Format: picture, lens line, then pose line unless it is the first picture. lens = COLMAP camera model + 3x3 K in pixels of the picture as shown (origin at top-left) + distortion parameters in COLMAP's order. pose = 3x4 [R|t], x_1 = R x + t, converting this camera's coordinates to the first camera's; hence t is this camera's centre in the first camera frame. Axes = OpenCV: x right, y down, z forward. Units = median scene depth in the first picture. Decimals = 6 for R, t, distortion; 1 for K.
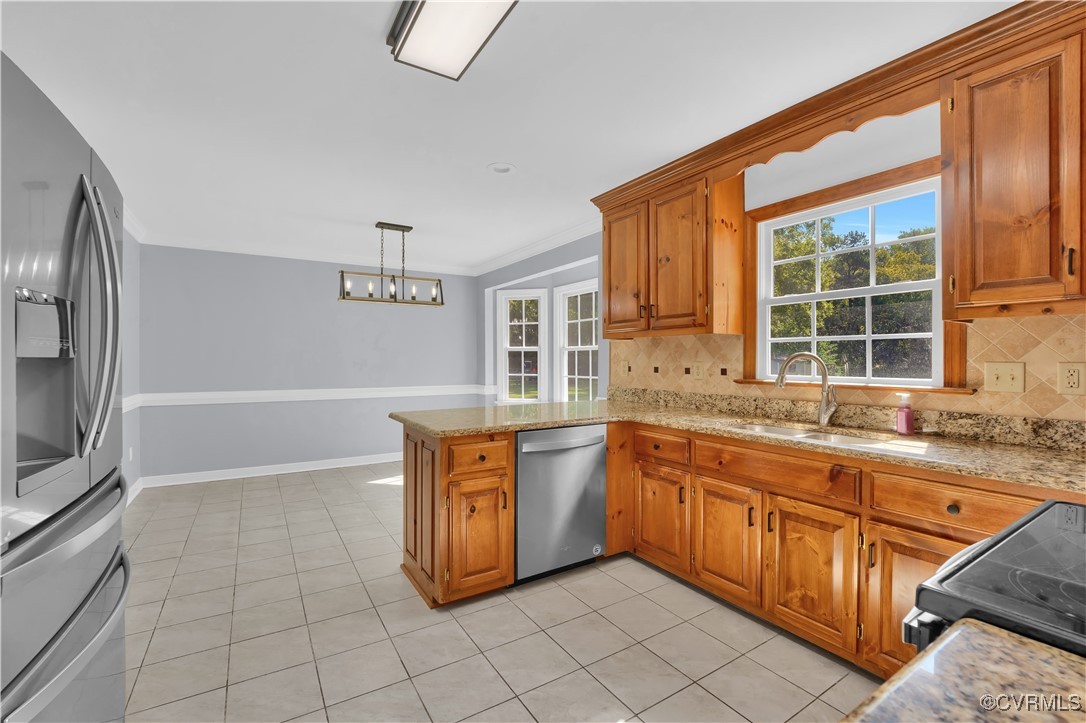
lens RADIAL K [[476.6, 0, 547.4], [0, 476.6, 356.2], [0, 0, 1]] dist [-0.017765, -0.000075]
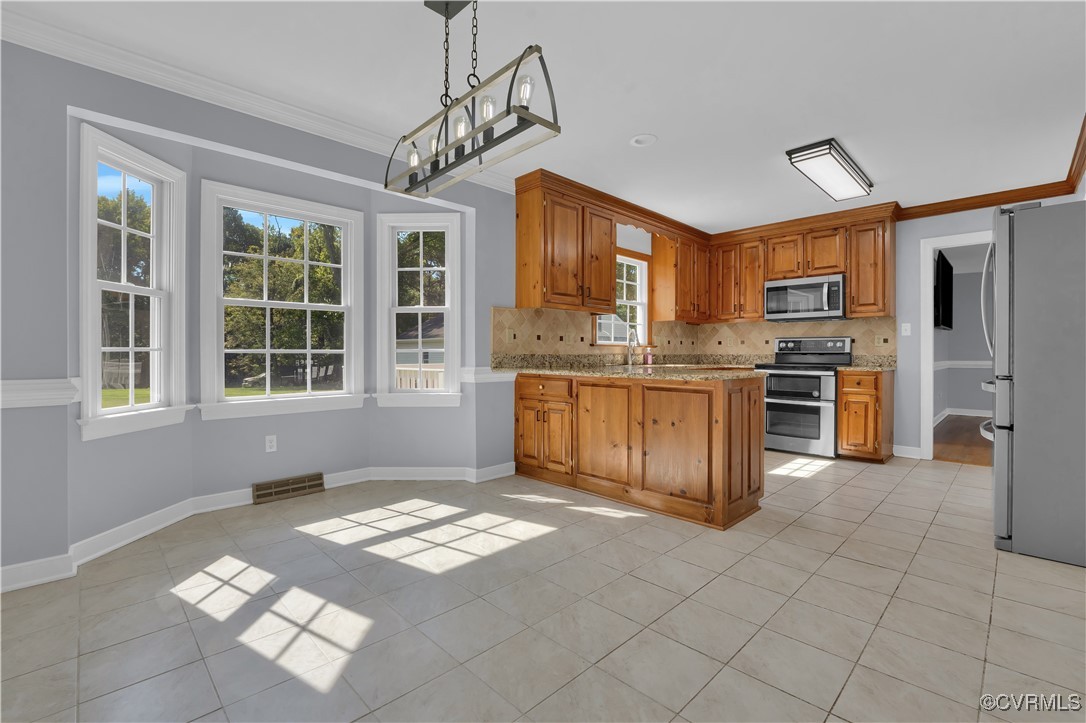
lens RADIAL K [[476.6, 0, 547.4], [0, 476.6, 356.2], [0, 0, 1]] dist [-0.017765, -0.000075]
pose [[-0.221956, -0.005203, 0.975043, -1.006313], [-0.006527, 0.999971, 0.003850, 0.076143], [-0.975035, -0.005509, -0.221983, 1.349201]]
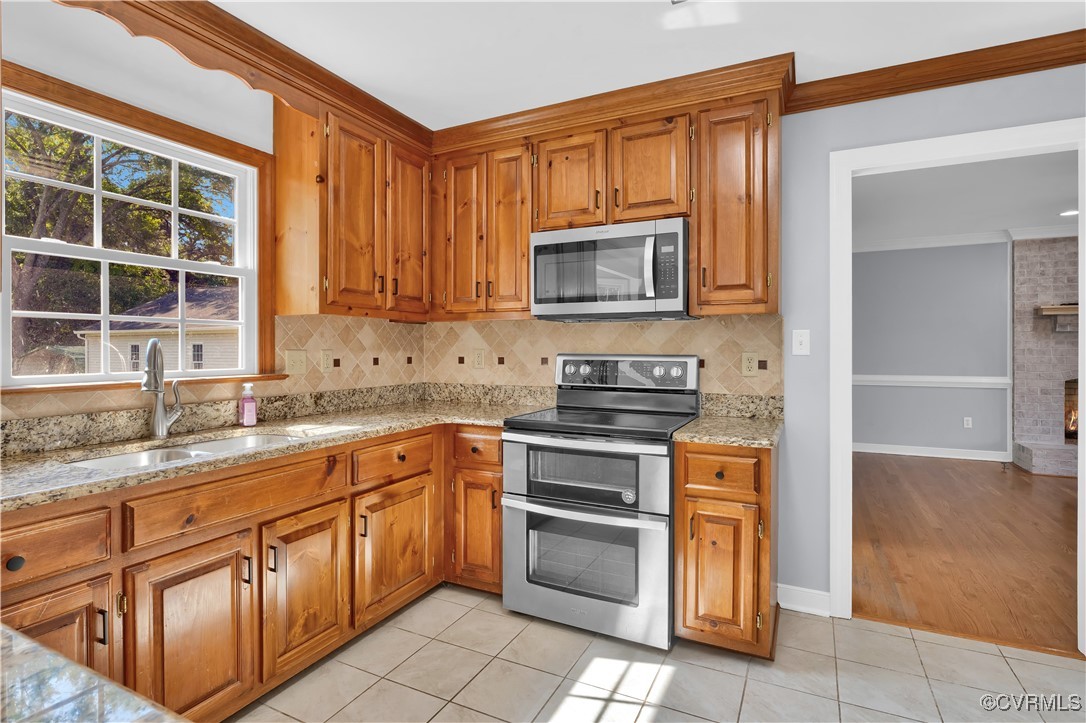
lens RADIAL K [[553.8, 0, 538.4], [0, 553.8, 348.7], [0, 0, 1]] dist [-0.000769, -0.000464]
pose [[-0.518935, -0.001536, 0.854812, -0.335654], [-0.003944, 0.999992, -0.000597, 0.004696], [-0.854804, -0.003681, -0.518937, 0.707286]]
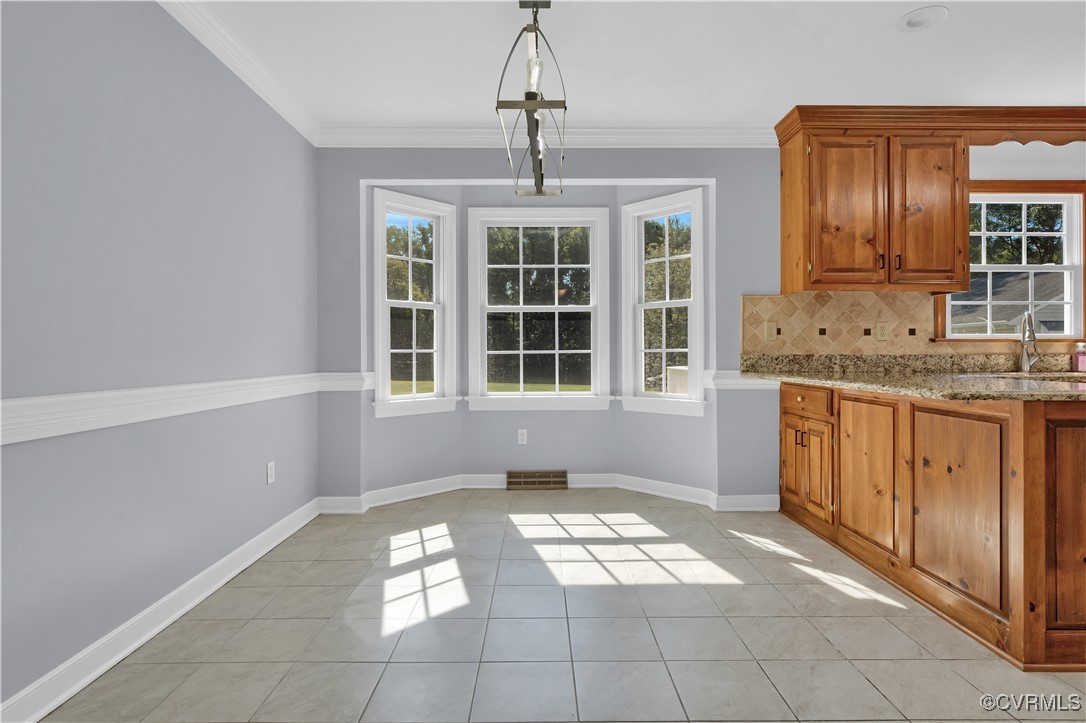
lens RADIAL K [[562.3, 0, 545.6], [0, 562.3, 350.0], [0, 0, 1]] dist [-0.003559, -0.000656]
pose [[0.520668, 0.002972, 0.853754, -0.980834], [-0.003216, 0.999994, -0.001520, 0.070676], [-0.853753, -0.001954, 0.520674, 0.976878]]
